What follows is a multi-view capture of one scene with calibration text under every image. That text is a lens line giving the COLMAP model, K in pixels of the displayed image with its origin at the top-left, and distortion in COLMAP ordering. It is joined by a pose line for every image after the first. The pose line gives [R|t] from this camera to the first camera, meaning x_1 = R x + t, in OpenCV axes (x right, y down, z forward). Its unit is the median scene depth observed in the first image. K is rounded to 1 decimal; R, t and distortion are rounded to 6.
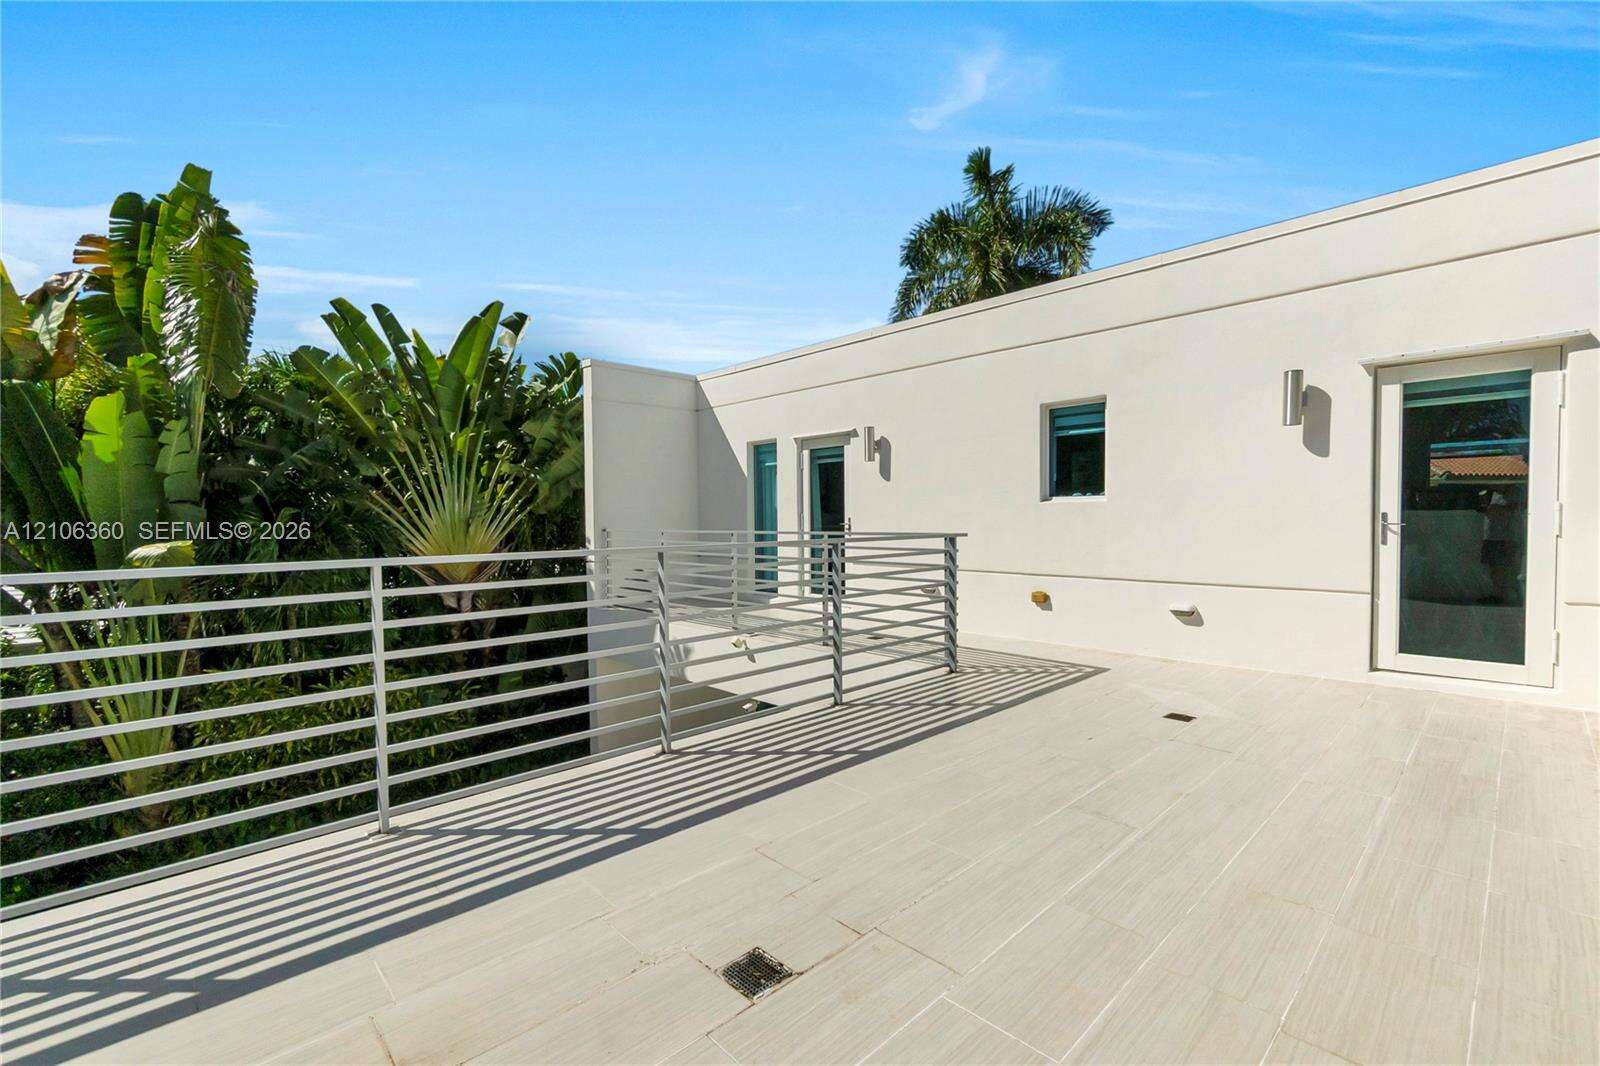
lens RADIAL K [[698.2, 0, 773.6], [0, 698.2, 546.1], [0, 0, 1]] dist [-0.008813, 0.002484]
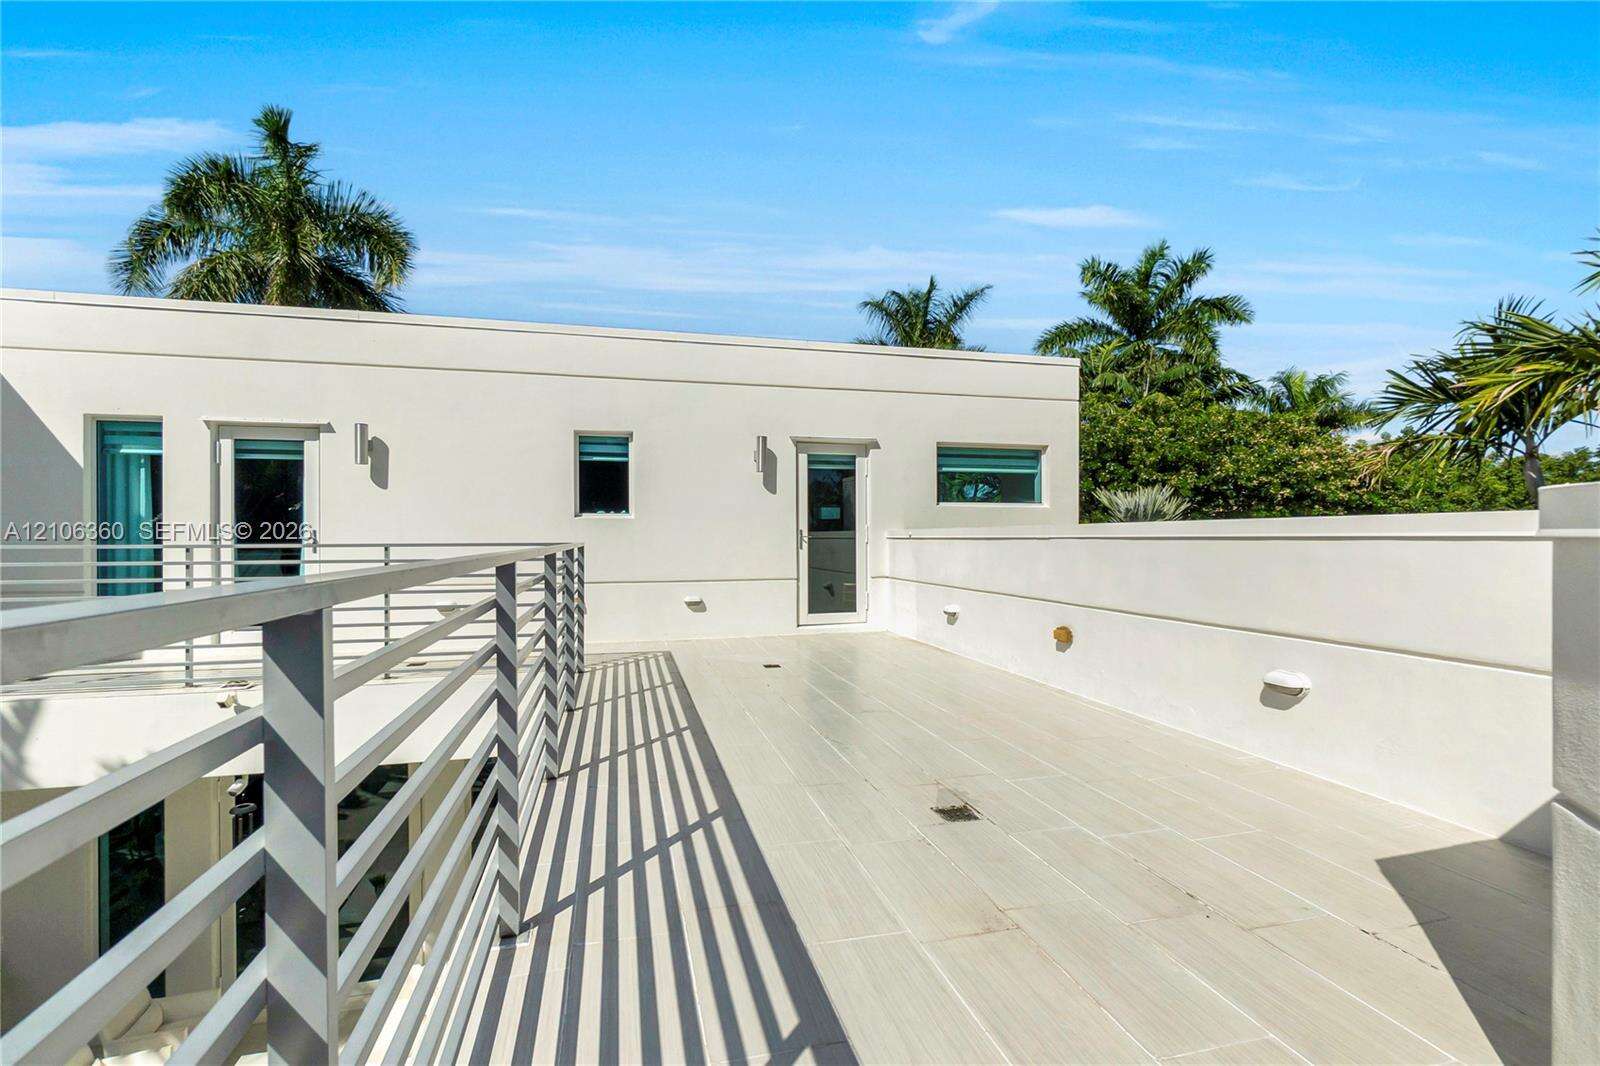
lens RADIAL K [[698.2, 0, 792.9], [0, 698.2, 547.1], [0, 0, 1]] dist [-0.008813, 0.002484]
pose [[0.480867, -0.001242, 0.876793, -0.434099], [0.033489, 0.999295, -0.016952, 0.014912], [-0.876154, 0.037515, 0.480570, 0.162698]]
